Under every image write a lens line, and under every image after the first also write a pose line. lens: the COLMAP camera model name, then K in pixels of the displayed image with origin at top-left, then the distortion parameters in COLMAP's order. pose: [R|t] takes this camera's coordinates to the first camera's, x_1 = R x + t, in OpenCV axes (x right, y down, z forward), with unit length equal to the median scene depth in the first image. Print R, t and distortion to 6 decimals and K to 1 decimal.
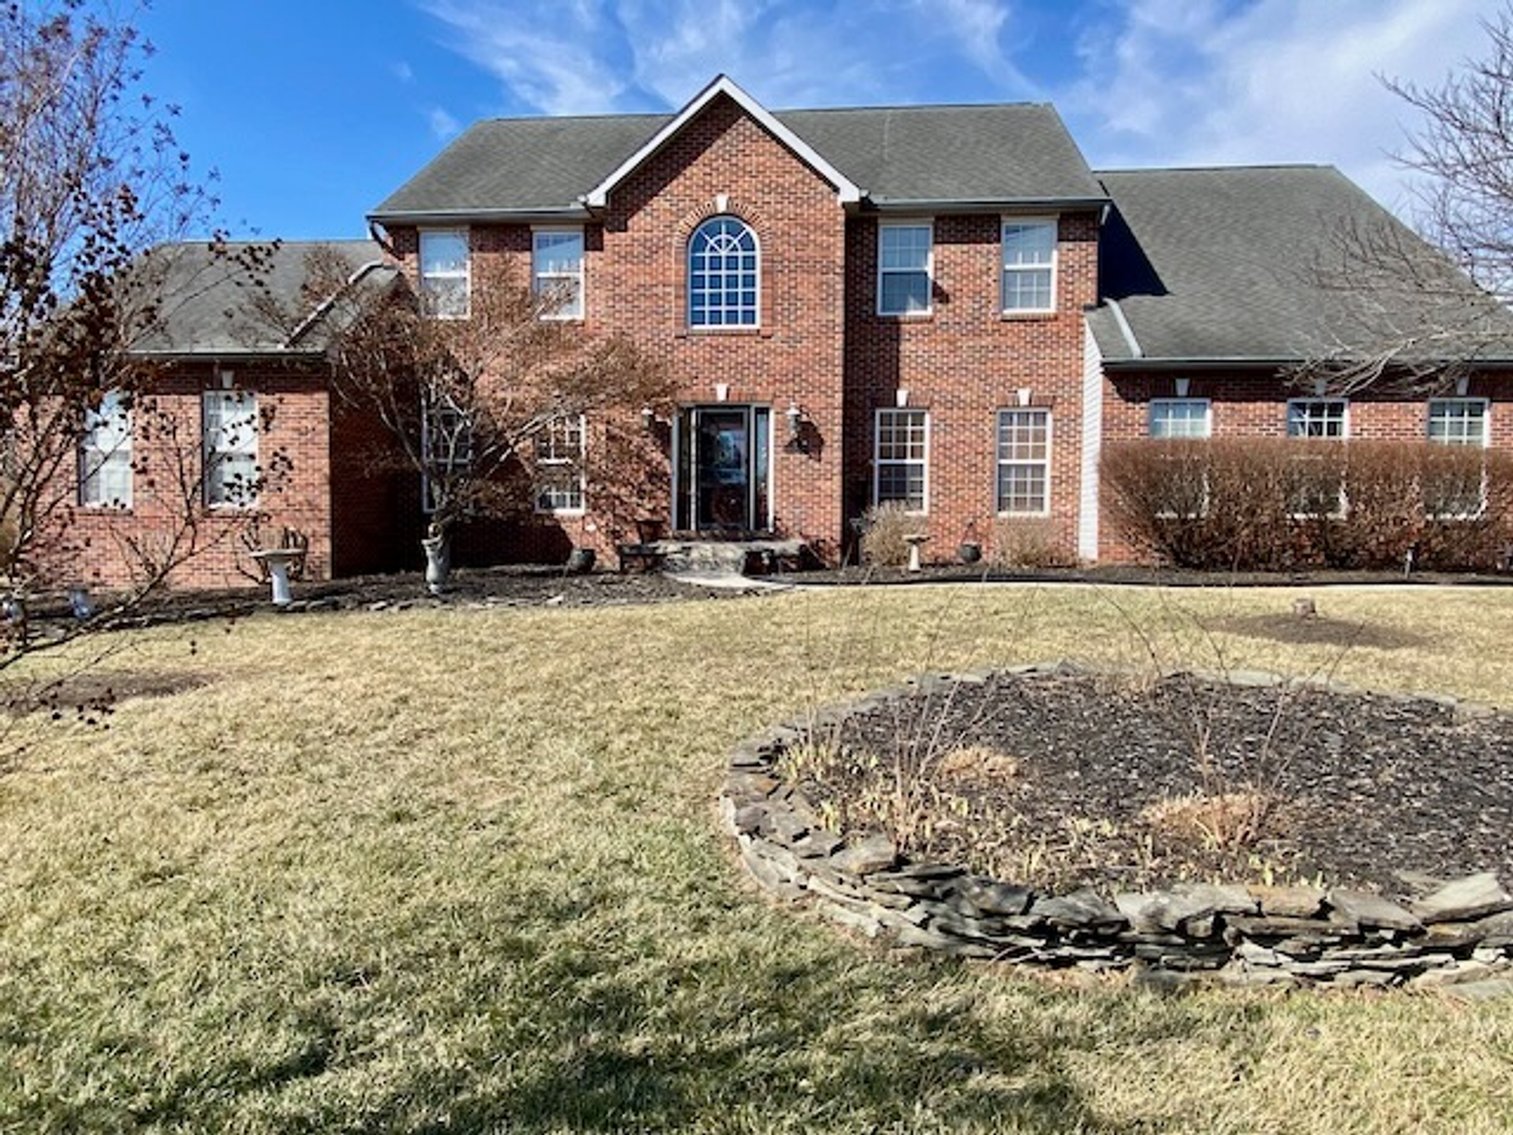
lens RADIAL K [[1019.6, 0, 746.8], [0, 1019.6, 575.5], [0, 0, 1]] dist [0.043614, -0.004946]
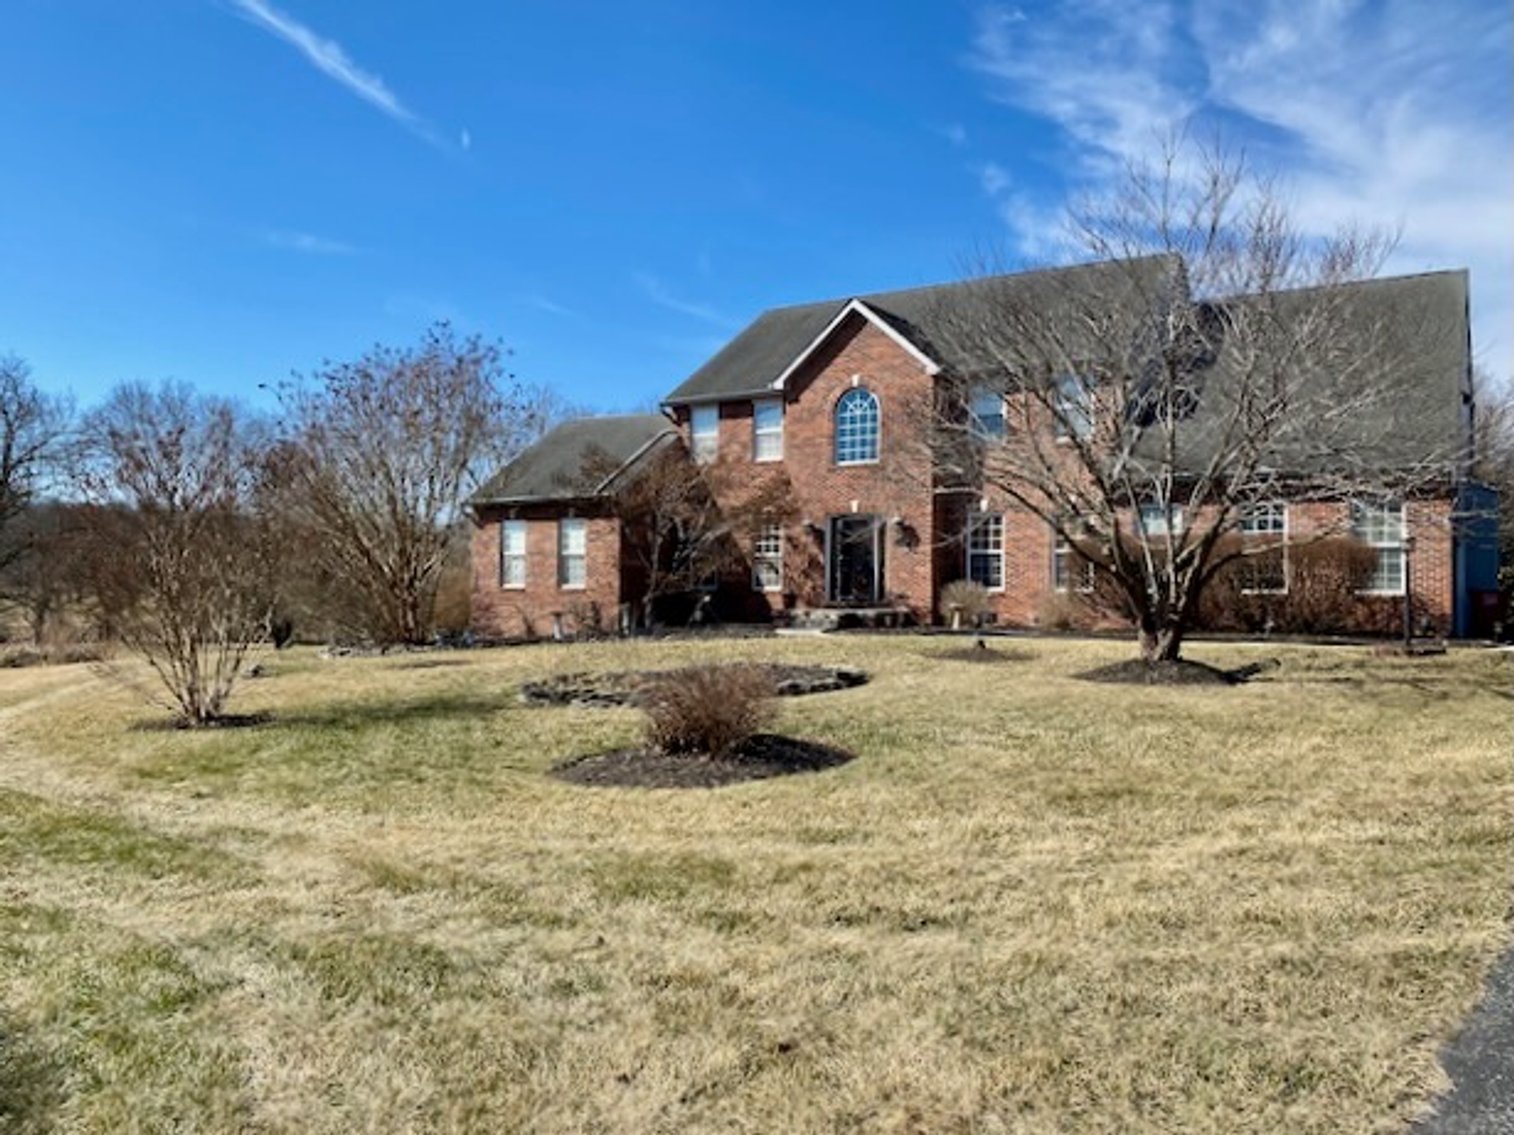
lens RADIAL K [[1150.8, 0, 788.3], [0, 1150.8, 567.4], [0, 0, 1]] dist [0.026168, -0.044234]
pose [[0.894185, -0.008885, -0.447609, 0.622440], [-0.026804, 0.996947, -0.073336, 0.029345], [0.446894, 0.077573, 0.891217, -0.494620]]
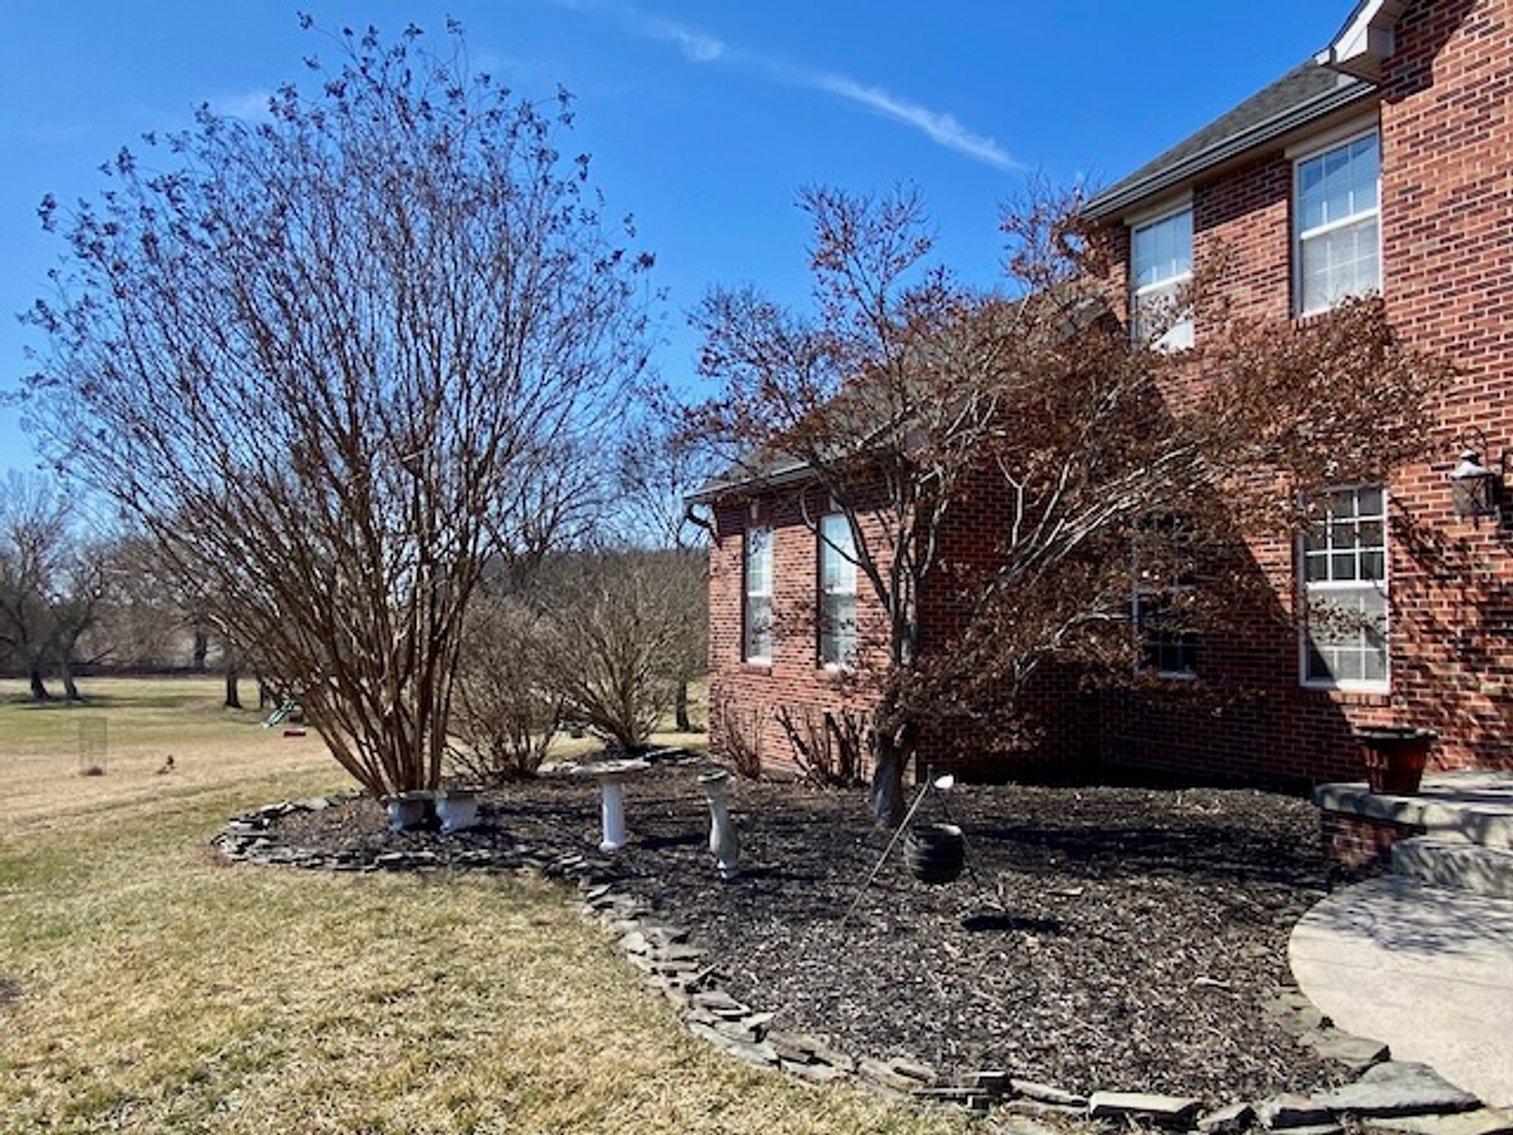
lens RADIAL K [[1116.3, 0, 769.6], [0, 1116.3, 573.1], [0, 0, 1]] dist [0.071808, -0.077353]
pose [[0.541625, -0.038268, -0.839748, 0.139766], [-0.031431, 0.997343, -0.065723, -0.076081], [0.840032, 0.061991, 0.538983, 0.492353]]
